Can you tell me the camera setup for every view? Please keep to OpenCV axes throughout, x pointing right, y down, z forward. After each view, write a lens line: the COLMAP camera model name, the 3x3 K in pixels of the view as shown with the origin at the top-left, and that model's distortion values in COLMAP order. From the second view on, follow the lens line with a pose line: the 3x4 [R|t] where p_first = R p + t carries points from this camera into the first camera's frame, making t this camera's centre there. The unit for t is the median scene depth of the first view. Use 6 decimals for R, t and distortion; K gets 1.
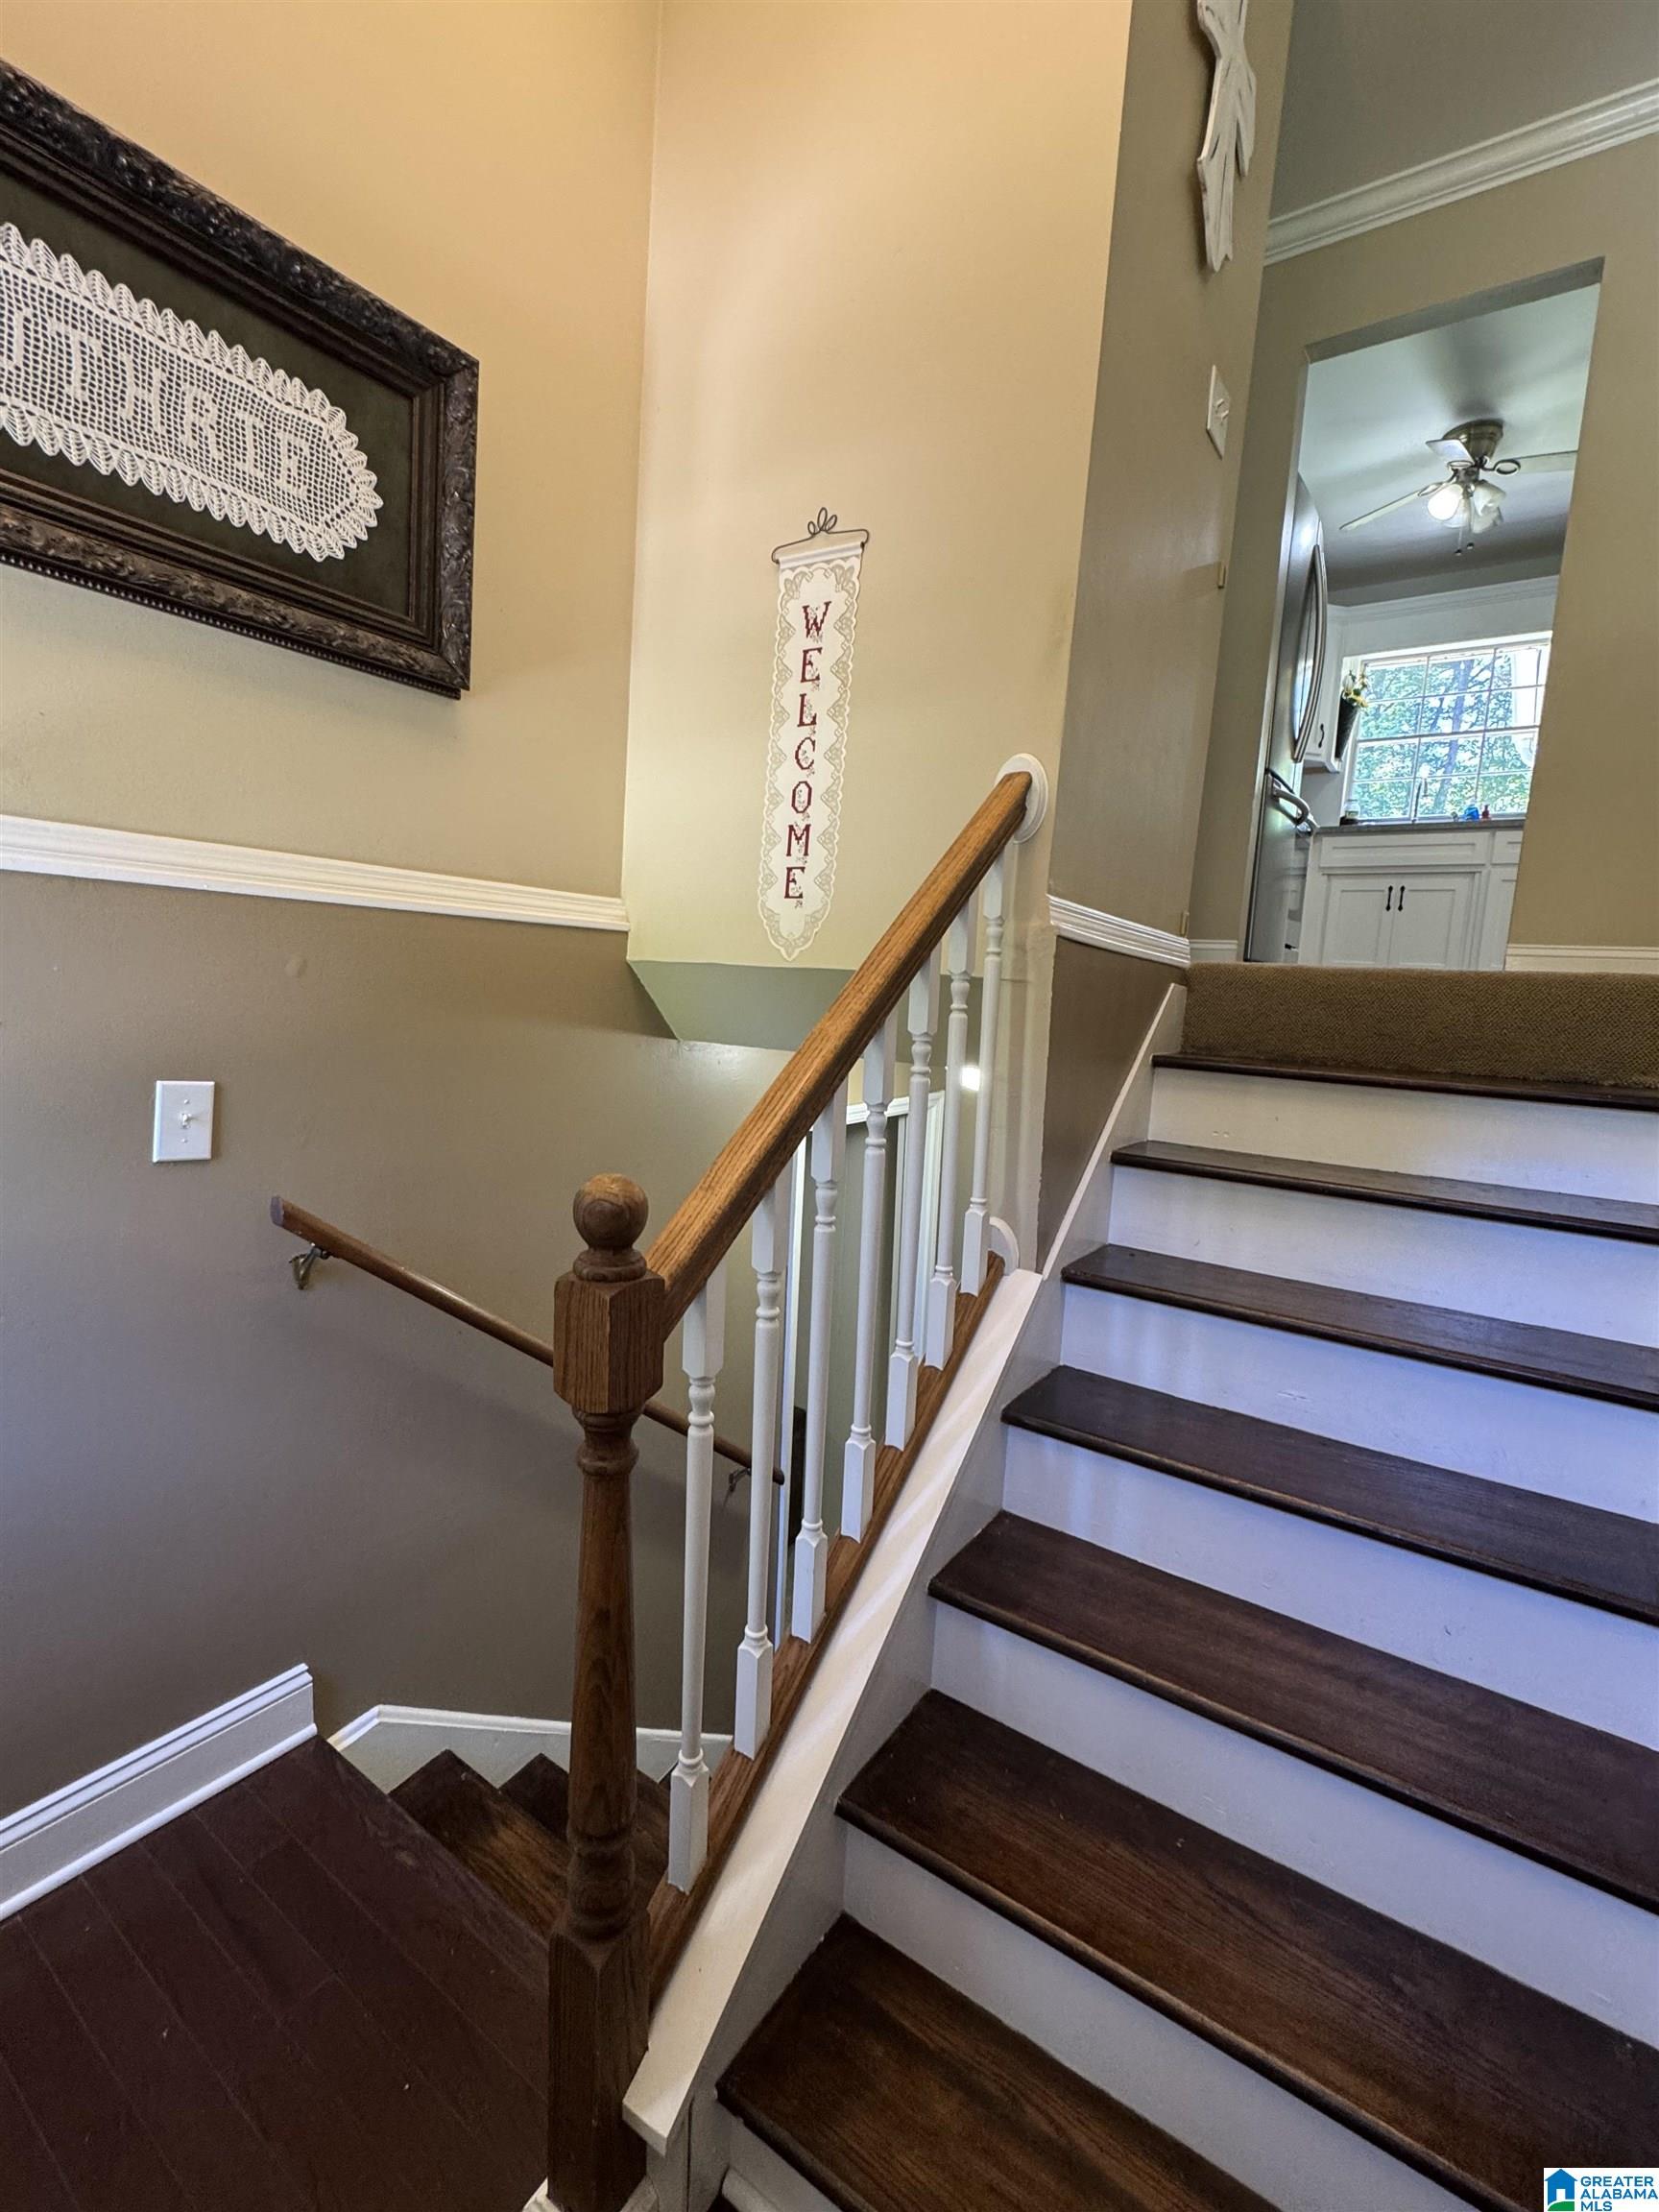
lens RADIAL K [[970.5, 0, 832.6], [0, 970.5, 1100.6], [0, 0, 1]] dist [-0.003946, -0.000952]
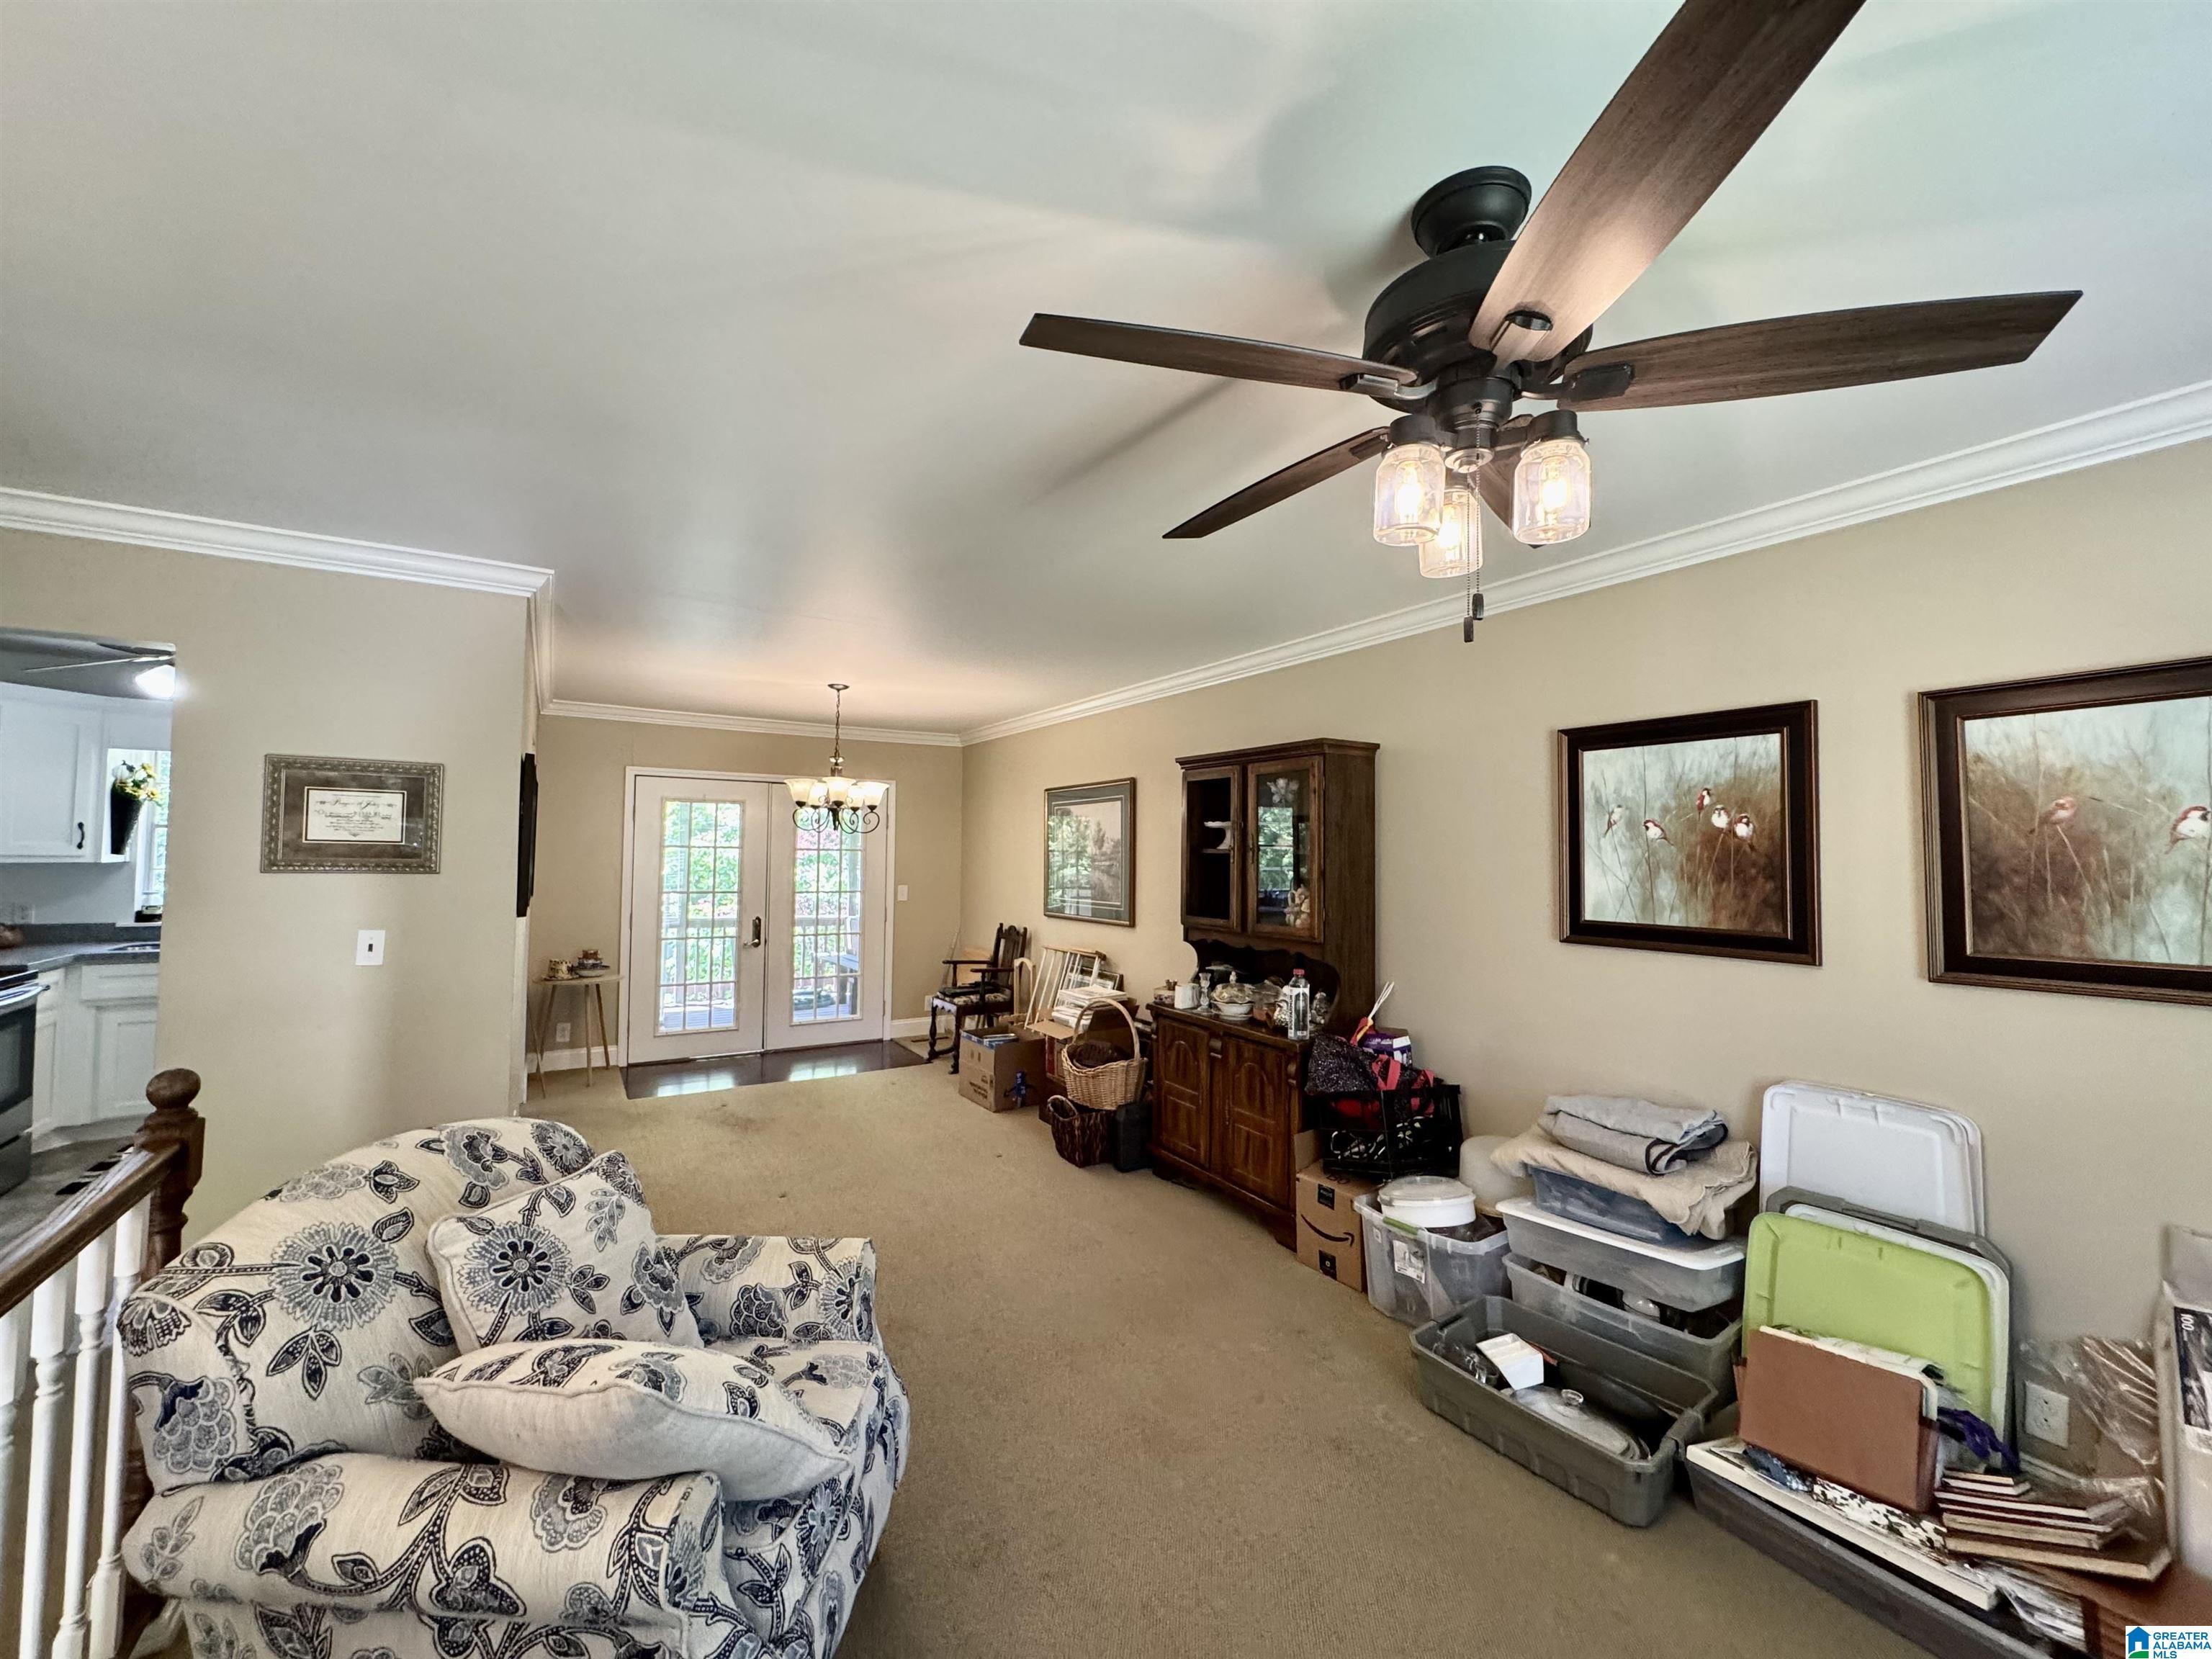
lens RADIAL K [[882.3, 0, 1100.1], [0, 882.3, 827.6], [0, 0, 1]] dist [-0.003090, 0.000372]
pose [[0.399502, -0.021164, 0.916488, 0.446306], [0.119141, 0.992453, -0.029016, -0.743784], [-0.908958, 0.120783, 0.399008, -0.374307]]
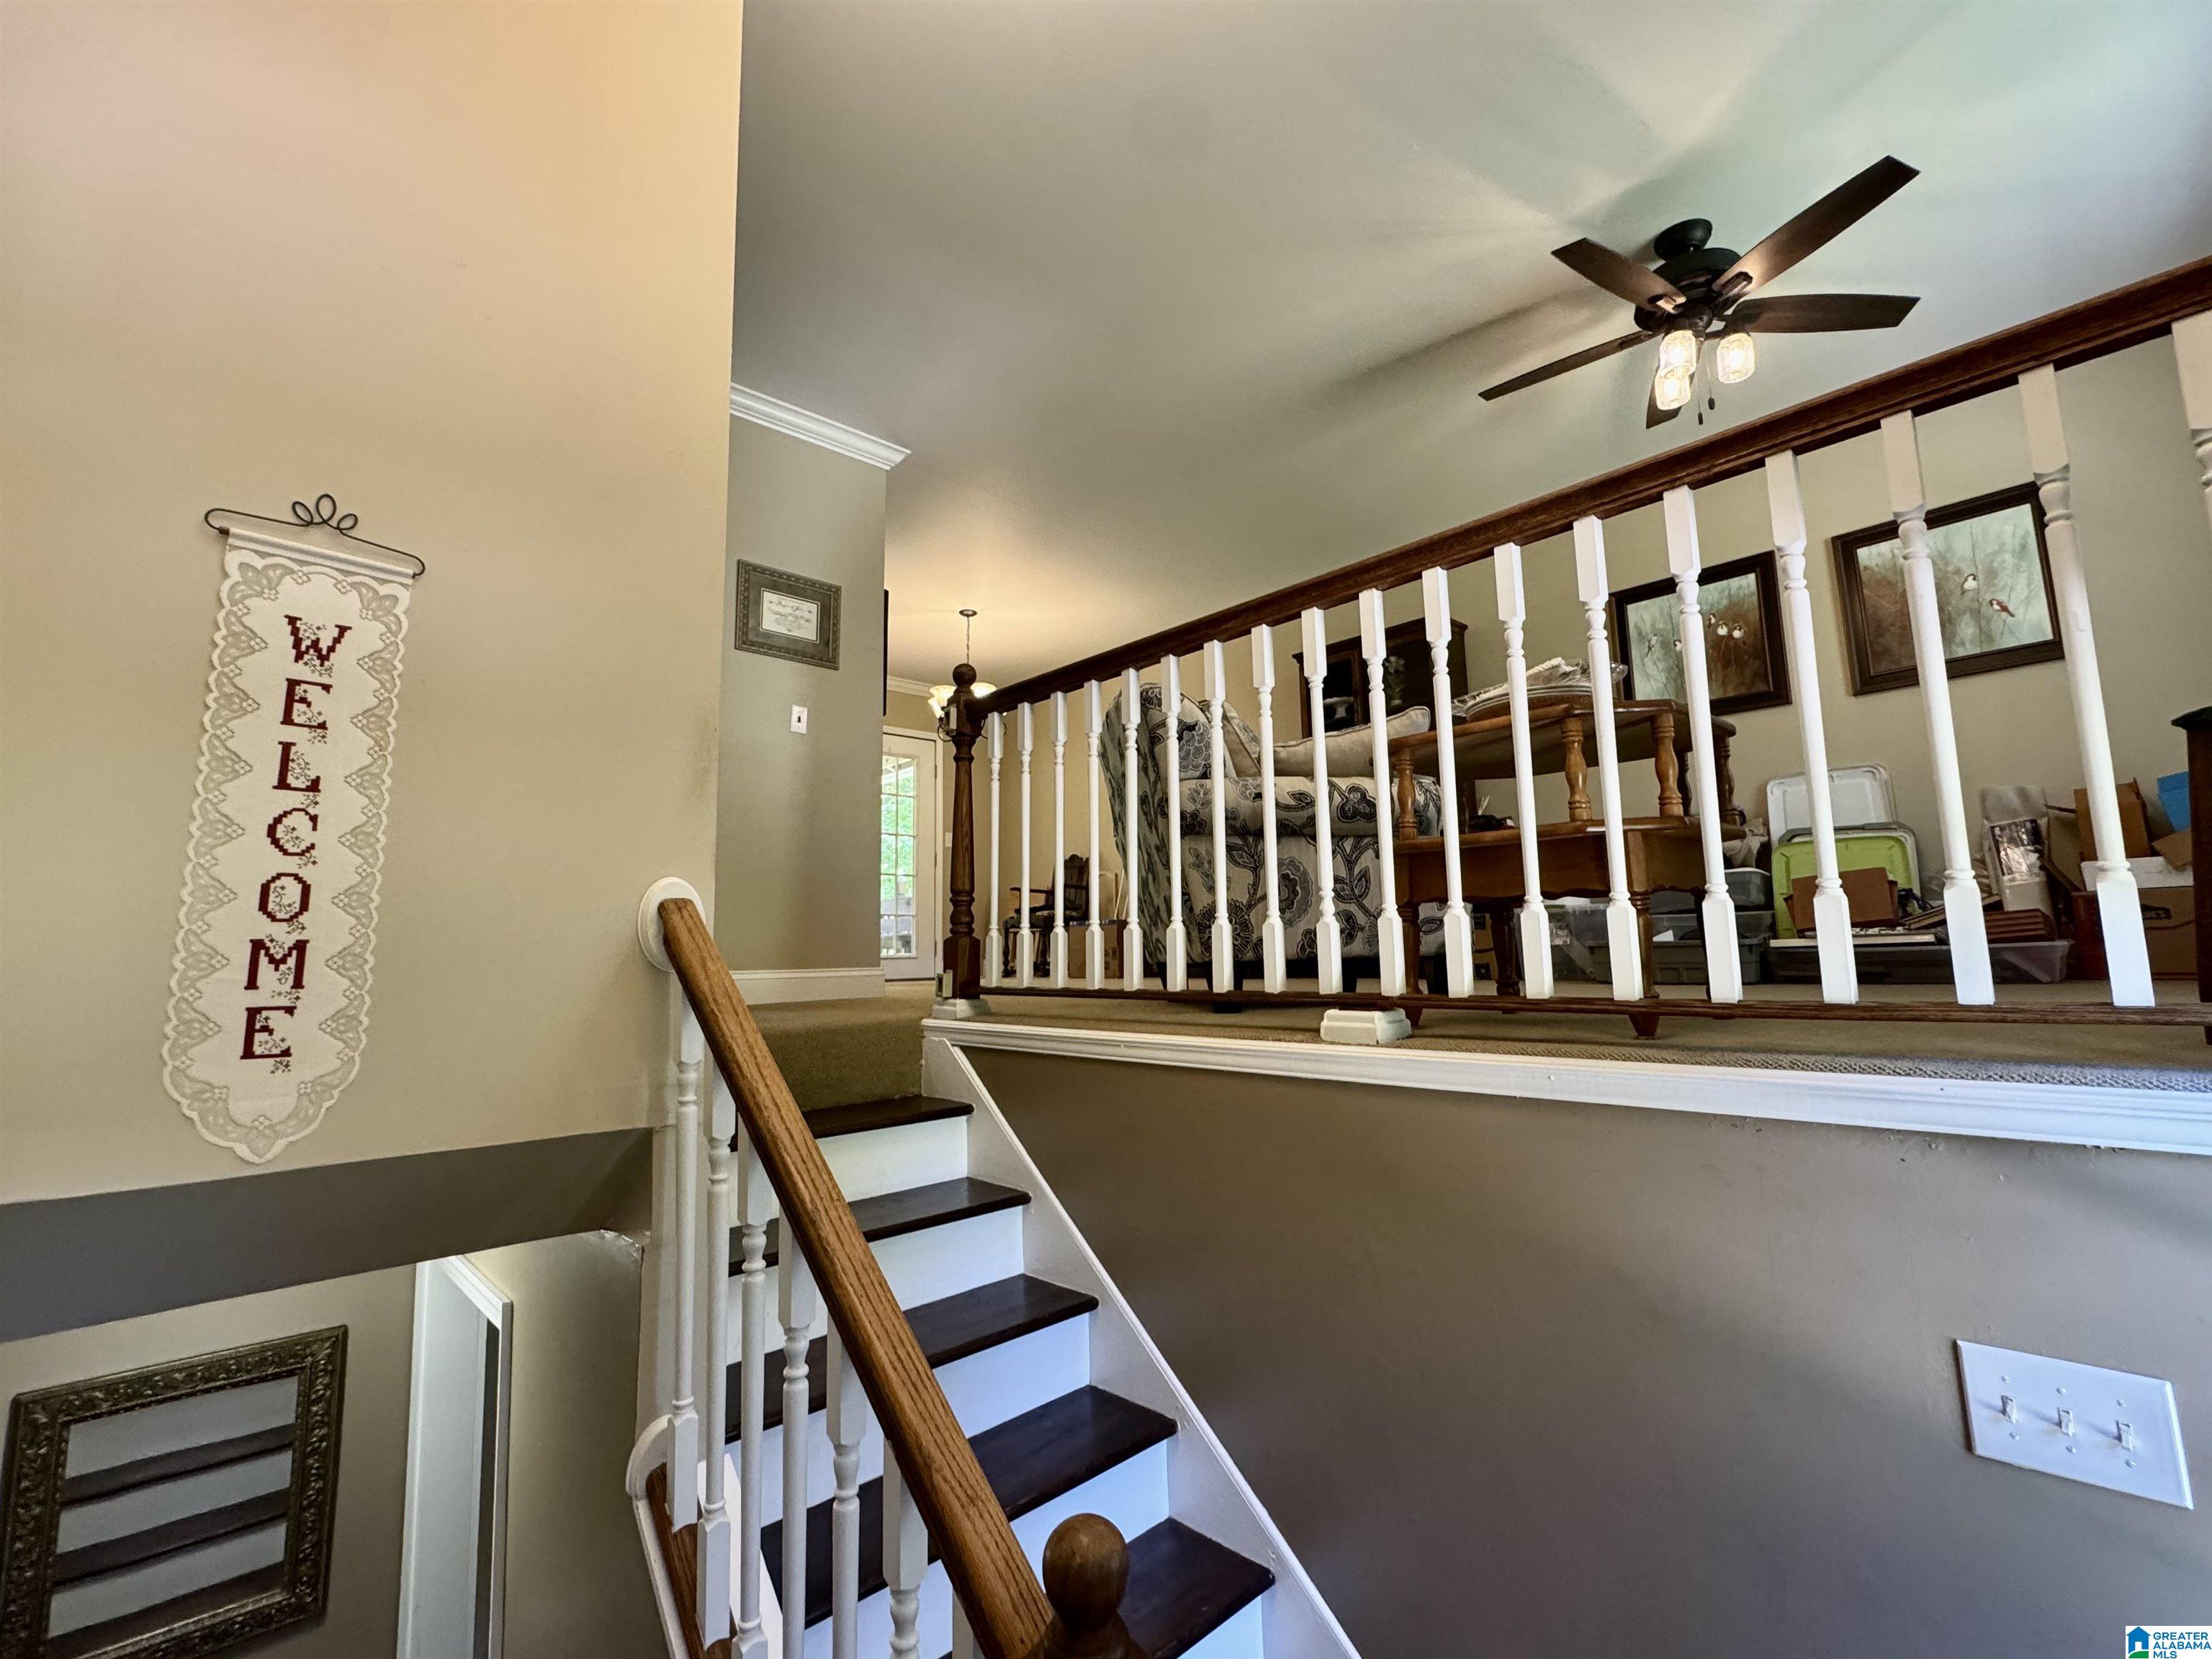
lens RADIAL K [[970.5, 0, 1103.0], [0, 970.5, 830.2], [0, 0, 1]] dist [-0.003946, -0.000952]
pose [[0.216729, 0.059033, 0.974445, -0.537971], [0.148675, 0.984530, -0.092712, -0.217874], [-0.964844, 0.164969, 0.204599, 0.345603]]
